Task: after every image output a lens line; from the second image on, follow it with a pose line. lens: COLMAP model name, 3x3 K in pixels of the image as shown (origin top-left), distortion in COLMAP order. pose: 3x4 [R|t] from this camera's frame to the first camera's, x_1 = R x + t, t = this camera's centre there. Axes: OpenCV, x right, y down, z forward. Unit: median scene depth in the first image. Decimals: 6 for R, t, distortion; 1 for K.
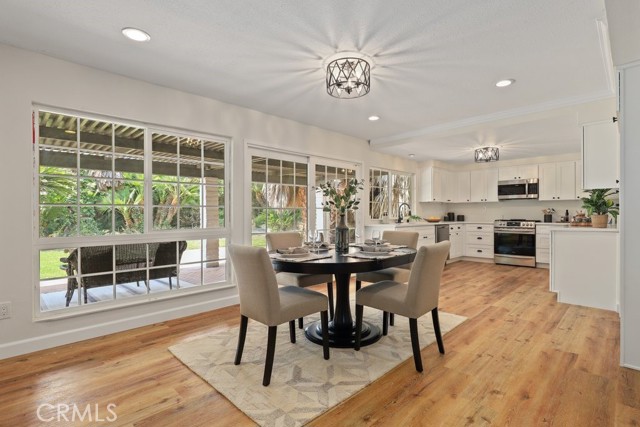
lens RADIAL K [[313.7, 0, 320.9], [0, 313.7, 217.8], [0, 0, 1]] dist [-0.016393, 0.001839]
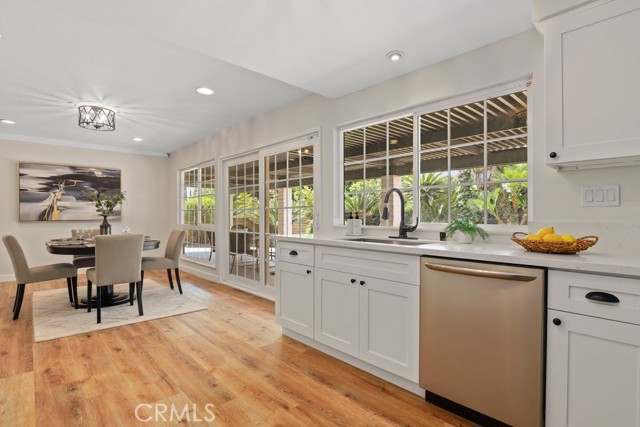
lens RADIAL K [[321.9, 0, 322.8], [0, 321.9, 213.0], [0, 0, 1]] dist [-0.022438, 0.004379]
pose [[-0.031776, 0.000363, -0.999495, 0.647087], [-0.010699, 0.999943, 0.000703, -0.013912], [0.999438, 0.010716, -0.031770, 0.898356]]
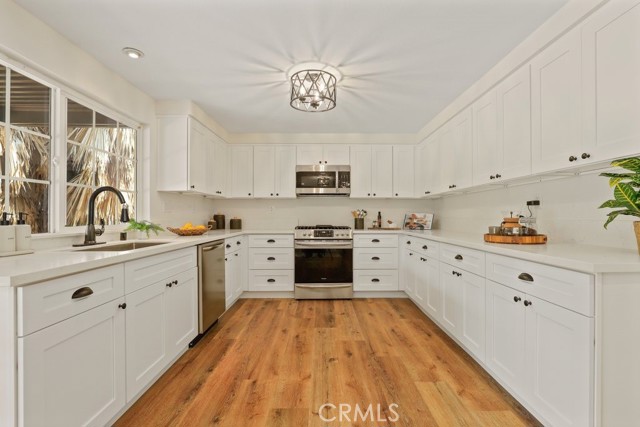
lens RADIAL K [[294.7, 0, 323.0], [0, 294.7, 217.1], [0, 0, 1]] dist [-0.021790, 0.003892]
pose [[0.701126, 0.000830, 0.713037, 0.200005], [0.005677, 0.999961, -0.006746, -0.008961], [-0.713015, 0.008778, 0.701094, 0.595356]]
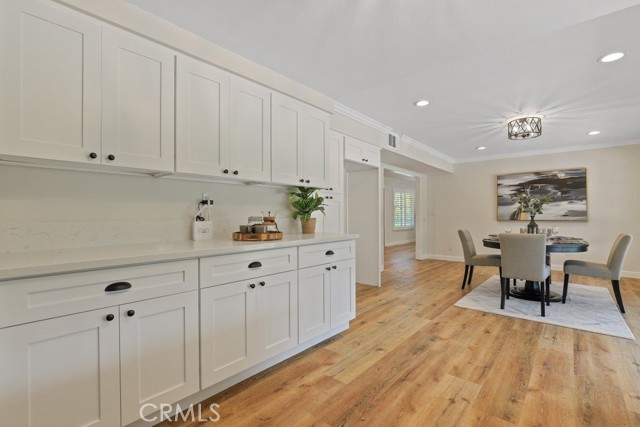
lens RADIAL K [[294.7, 0, 322.1], [0, 294.7, 214.4], [0, 0, 1]] dist [-0.021790, 0.003892]
pose [[-0.996691, 0.005940, -0.081065, 0.528560], [0.005200, 0.999943, 0.009331, -0.015626], [0.081116, 0.008879, -0.996665, 1.032504]]
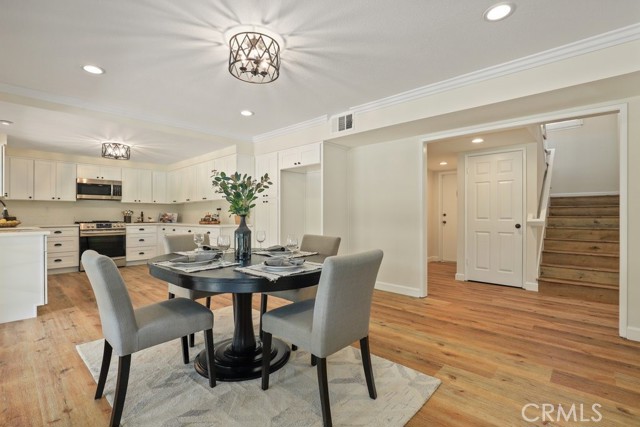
lens RADIAL K [[294.7, 0, 328.6], [0, 294.7, 217.3], [0, 0, 1]] dist [-0.021790, 0.003892]
pose [[-0.061239, -0.003191, 0.998118, -0.322627], [0.010788, 0.999934, 0.003859, -0.001608], [-0.998065, 0.011004, -0.061200, 0.369510]]
